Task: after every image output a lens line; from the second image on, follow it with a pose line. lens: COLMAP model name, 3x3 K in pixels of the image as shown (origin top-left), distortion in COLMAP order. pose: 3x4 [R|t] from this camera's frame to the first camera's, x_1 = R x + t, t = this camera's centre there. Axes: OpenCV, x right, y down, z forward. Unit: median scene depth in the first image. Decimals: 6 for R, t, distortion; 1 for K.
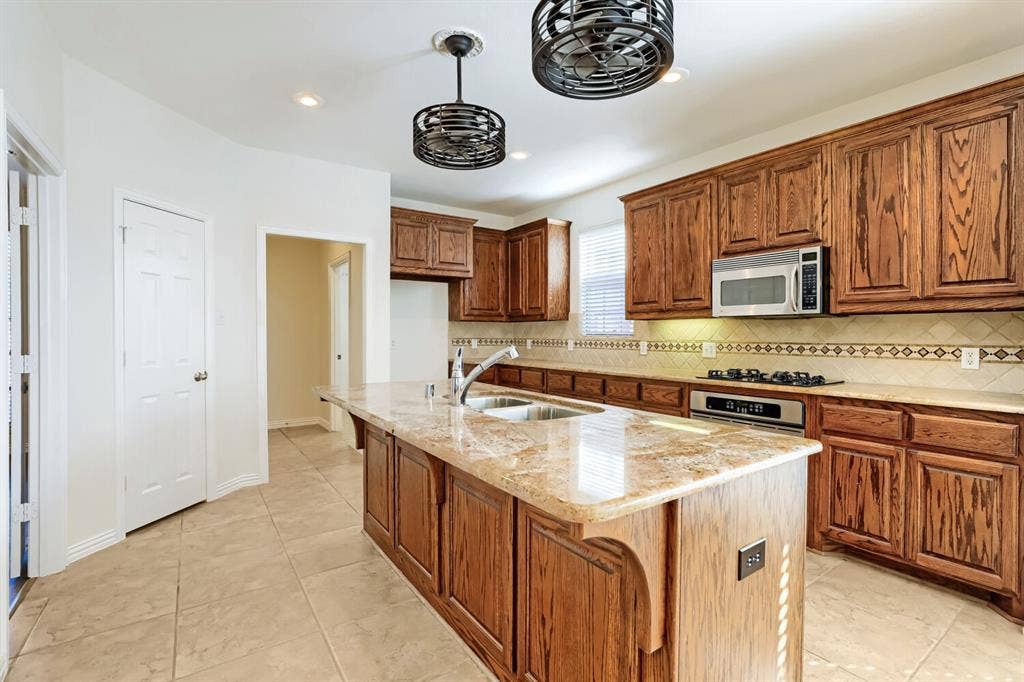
lens RADIAL K [[474.2, 0, 524.3], [0, 474.2, 335.2], [0, 0, 1]] dist [-0.033912, 0.006482]
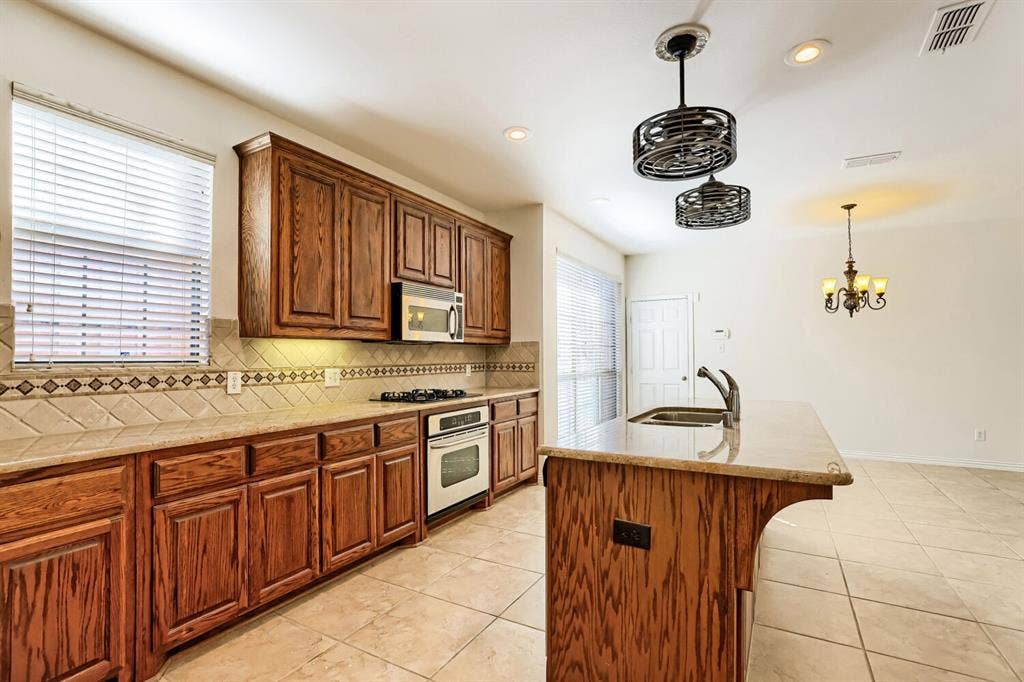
lens RADIAL K [[474.2, 0, 514.1], [0, 474.2, 345.2], [0, 0, 1]] dist [-0.033912, 0.006482]
pose [[-0.422116, 0.015722, 0.906405, -0.534296], [0.002783, 0.999867, -0.016047, -0.012060], [-0.906537, -0.004252, -0.422104, 1.113288]]
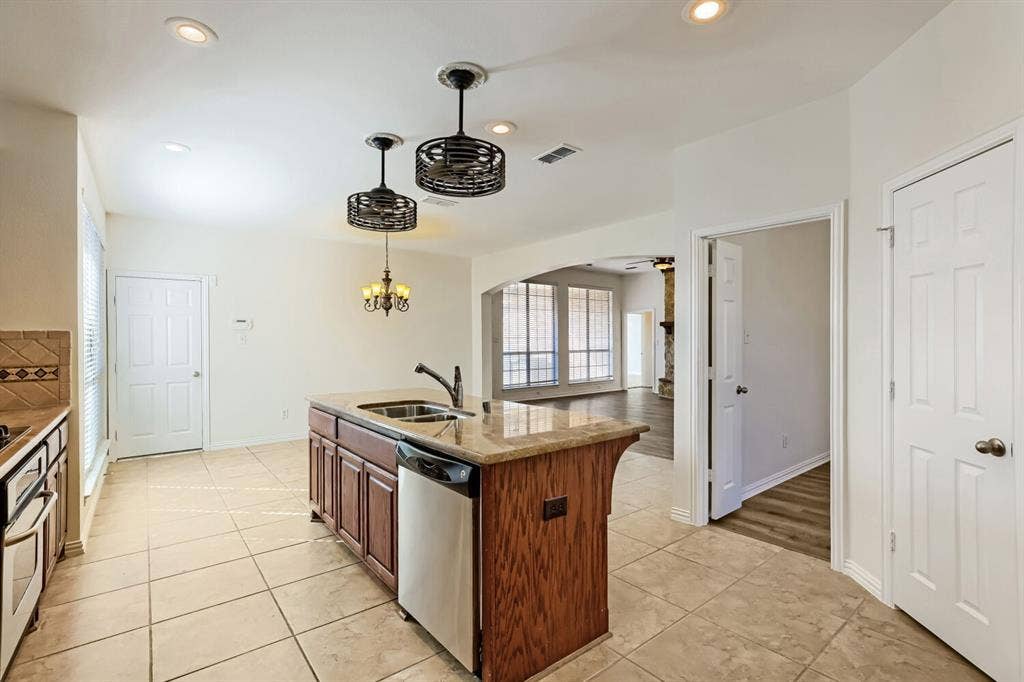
lens RADIAL K [[474.2, 0, 505.5], [0, 474.2, 338.8], [0, 0, 1]] dist [-0.033912, 0.006482]
pose [[-0.998839, -0.001010, -0.048165, -0.109849], [-0.001050, 0.999999, 0.000800, -0.032187], [0.048164, 0.000850, -0.998839, 1.348207]]
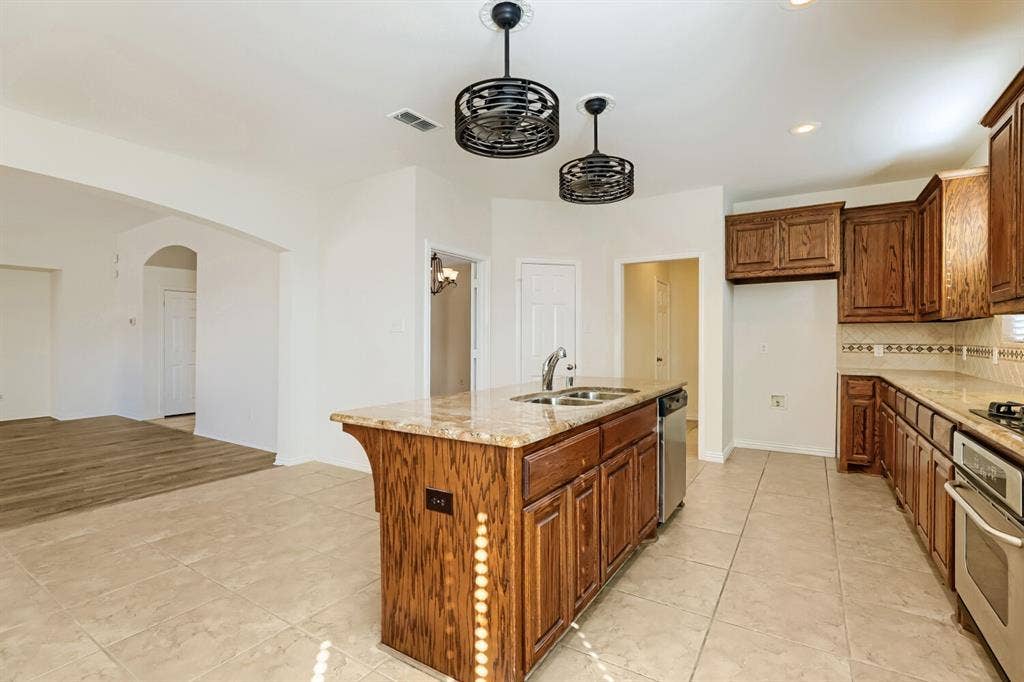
lens RADIAL K [[464.5, 0, 521.4], [0, 464.5, 341.1], [0, 0, 1]] dist [-0.014065, 0.000067]
pose [[0.387520, 0.005559, -0.921845, 0.600512], [-0.003010, 0.999984, 0.004765, -0.000147], [0.921857, 0.000928, 0.387530, 0.227307]]
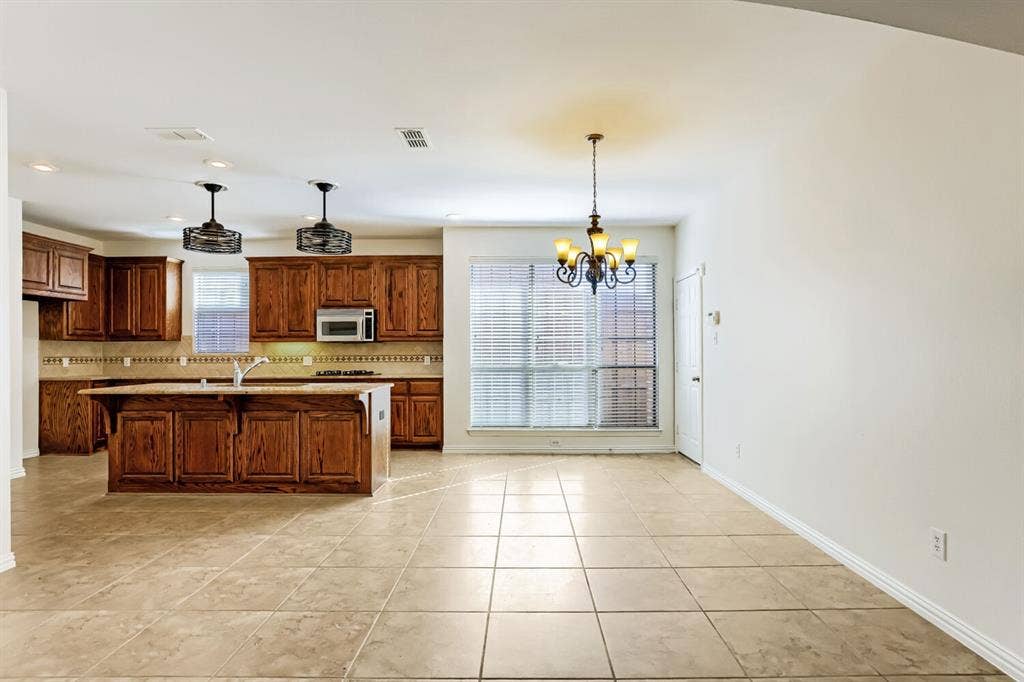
lens RADIAL K [[512.2, 0, 515.3], [0, 512.2, 343.7], [0, 0, 1]] dist [-0.021602, -0.001254]
pose [[0.587949, 0.007600, 0.808862, -0.655446], [0.008511, 0.999842, -0.015581, 0.005278], [-0.808853, 0.016045, 0.587792, -0.668145]]
